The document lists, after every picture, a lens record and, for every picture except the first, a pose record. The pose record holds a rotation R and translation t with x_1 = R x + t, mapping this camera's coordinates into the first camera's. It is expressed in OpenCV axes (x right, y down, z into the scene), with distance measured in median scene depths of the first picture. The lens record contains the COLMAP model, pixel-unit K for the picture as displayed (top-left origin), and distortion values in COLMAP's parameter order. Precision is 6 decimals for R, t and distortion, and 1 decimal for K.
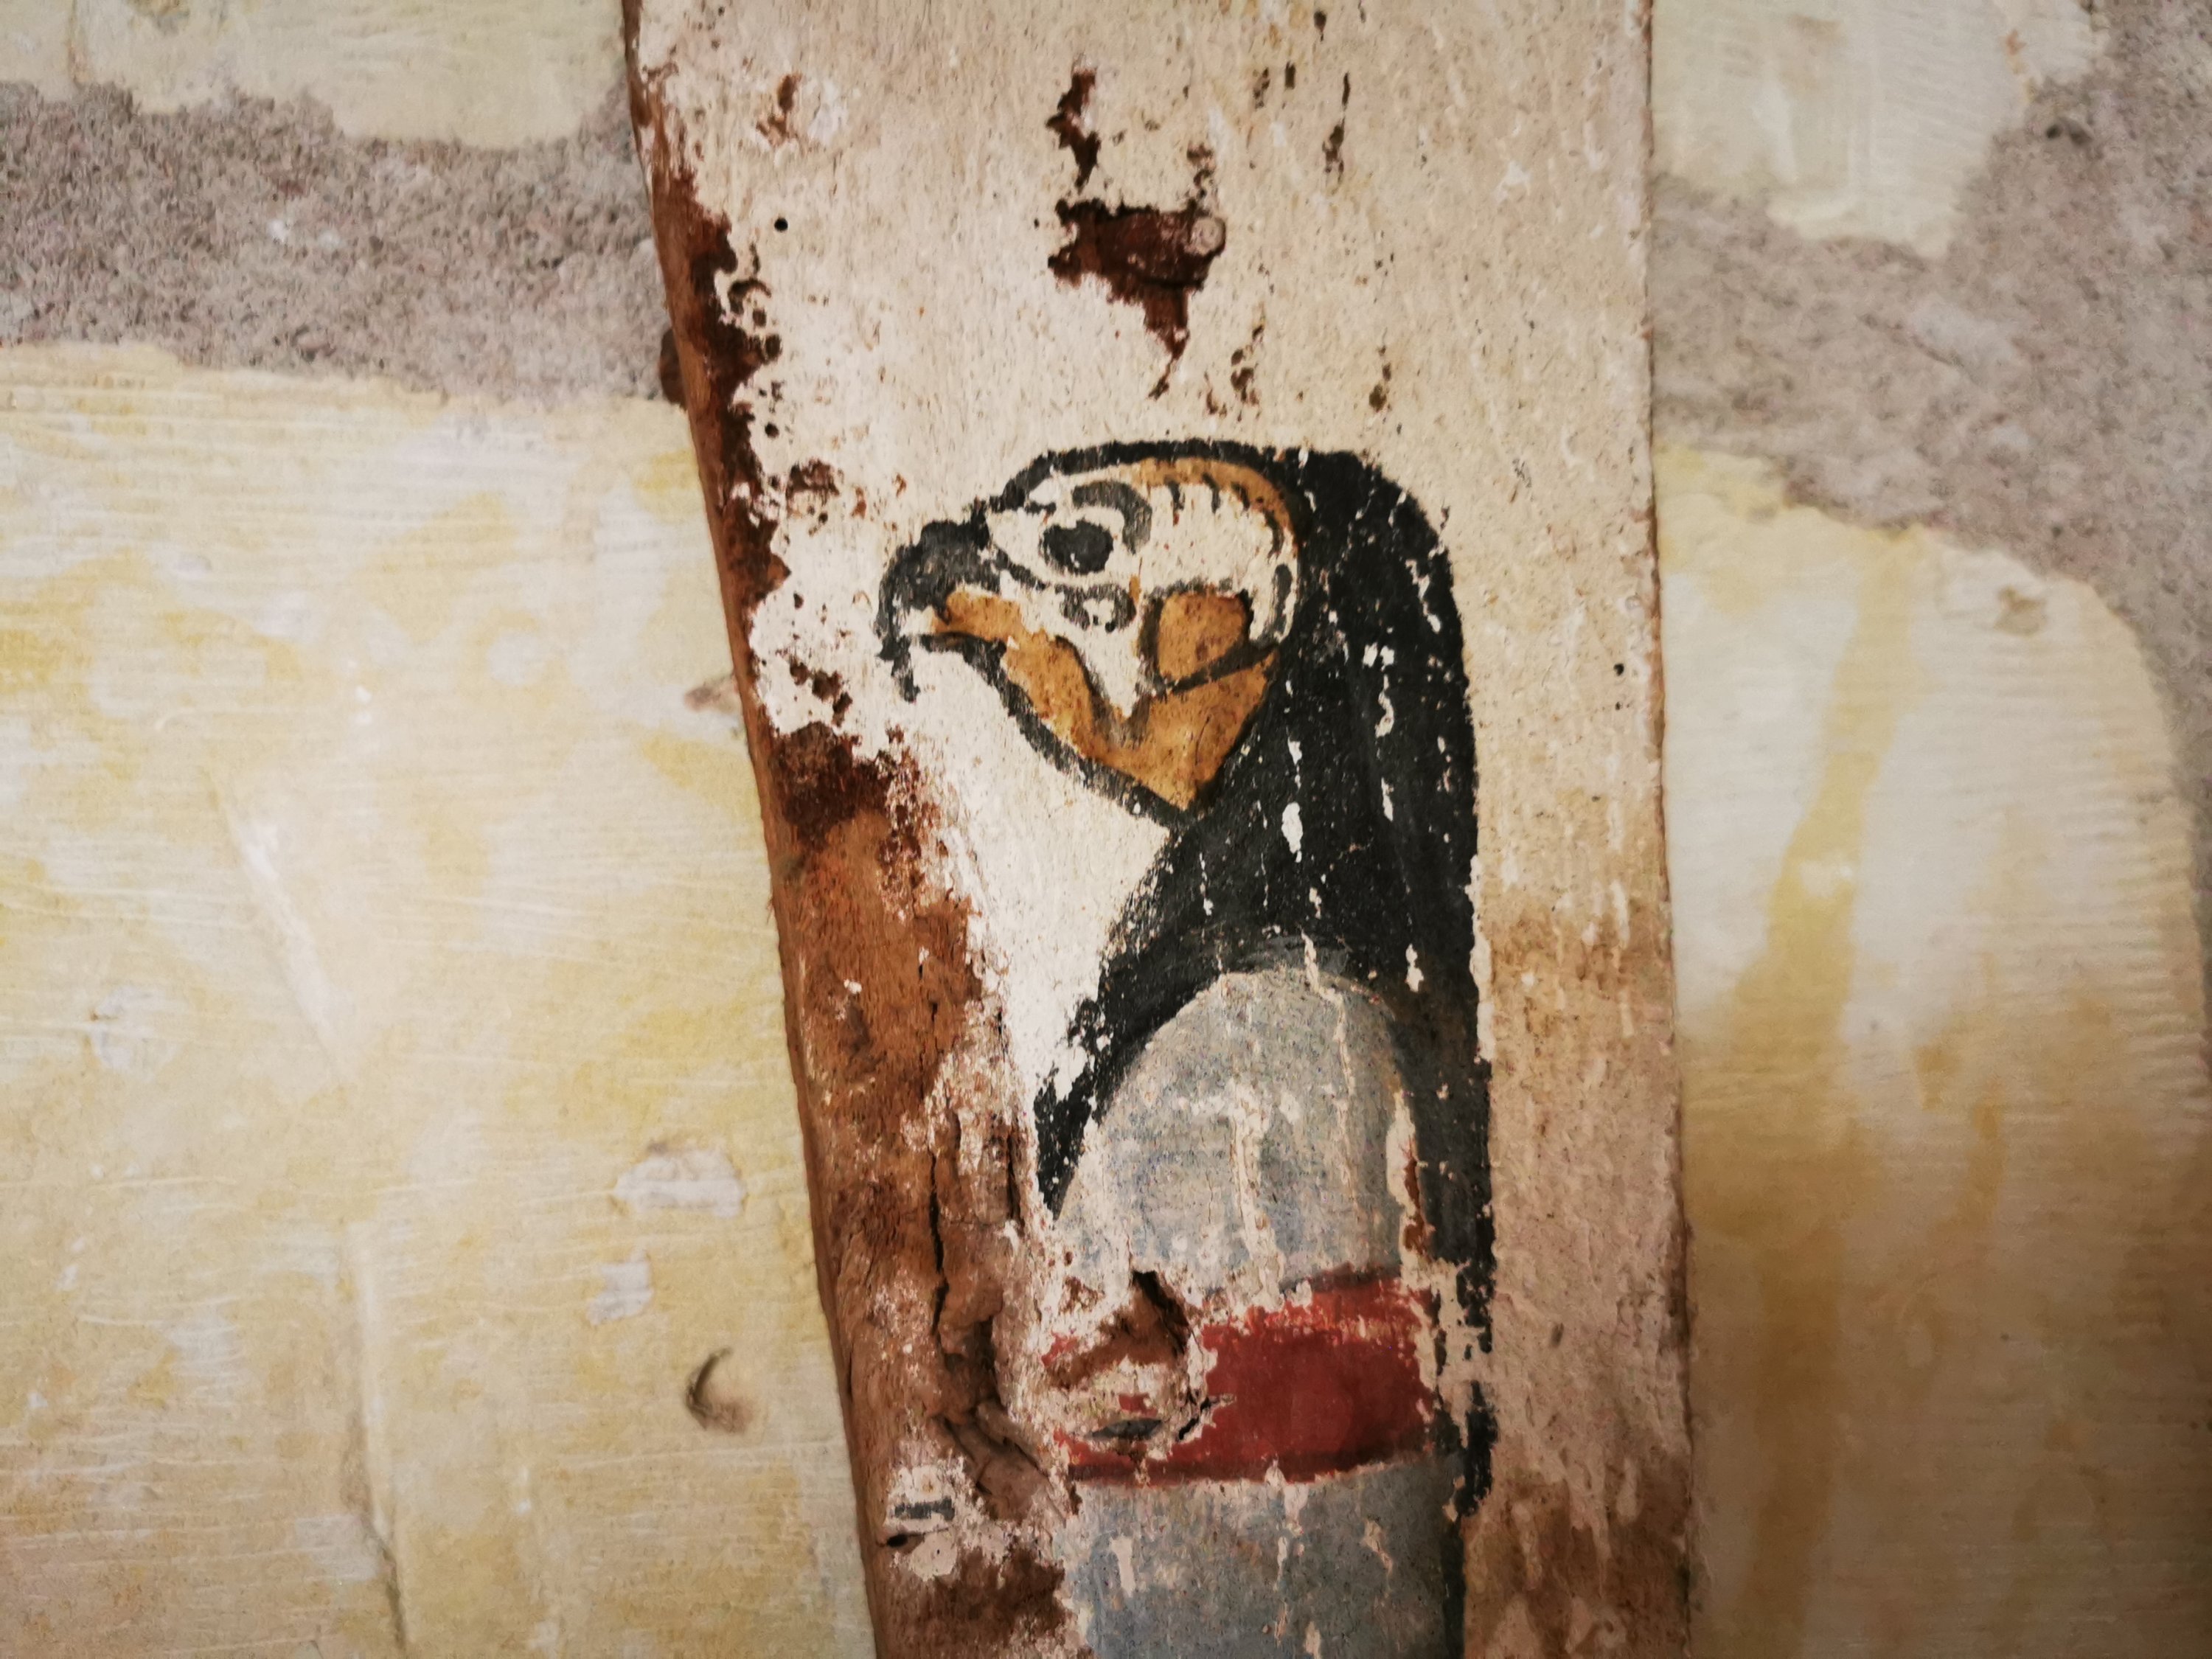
lens RADIAL K [[1720.5, 0, 1065.5], [0, 1720.5, 858.0], [0, 0, 1]] dist [0.049014, -0.085417]
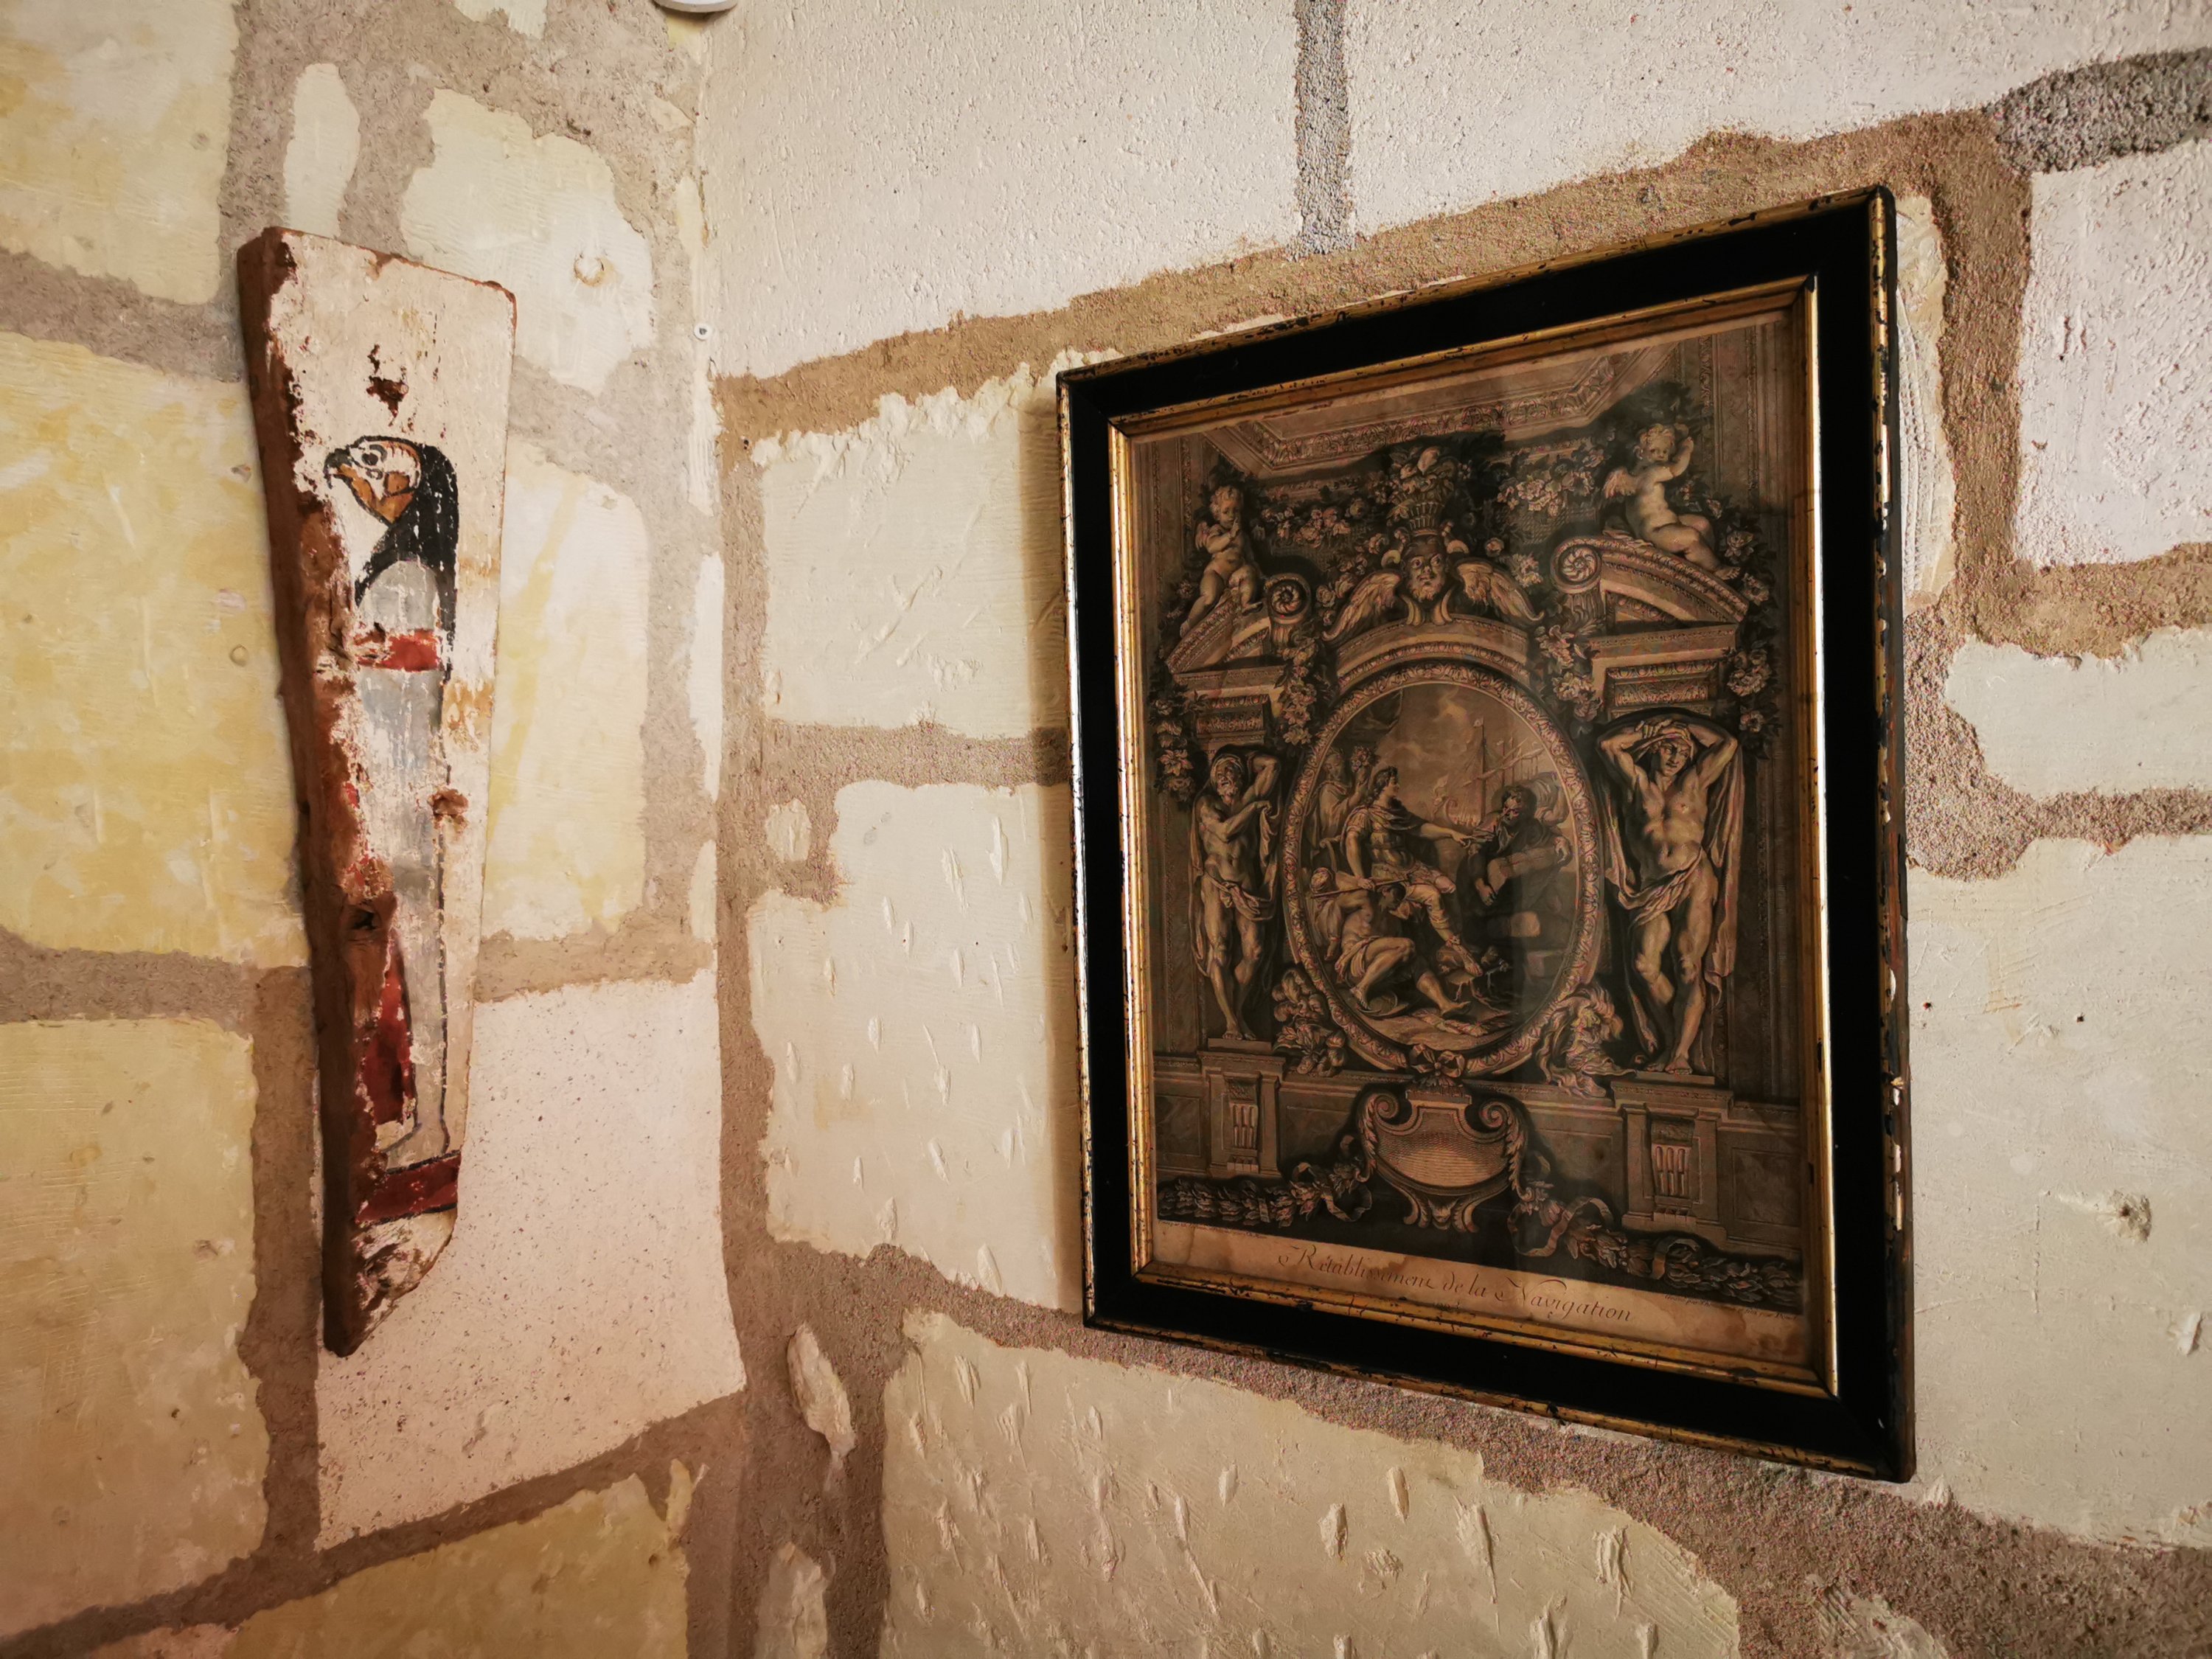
lens RADIAL K [[1720.5, 0, 1146.0], [0, 1720.5, 848.0], [0, 0, 1]] dist [0.049014, -0.085417]
pose [[0.777234, 0.038018, 0.628062, -1.151130], [-0.116150, 0.989688, 0.083829, 0.194381], [-0.618399, -0.138104, 0.773635, -3.648909]]
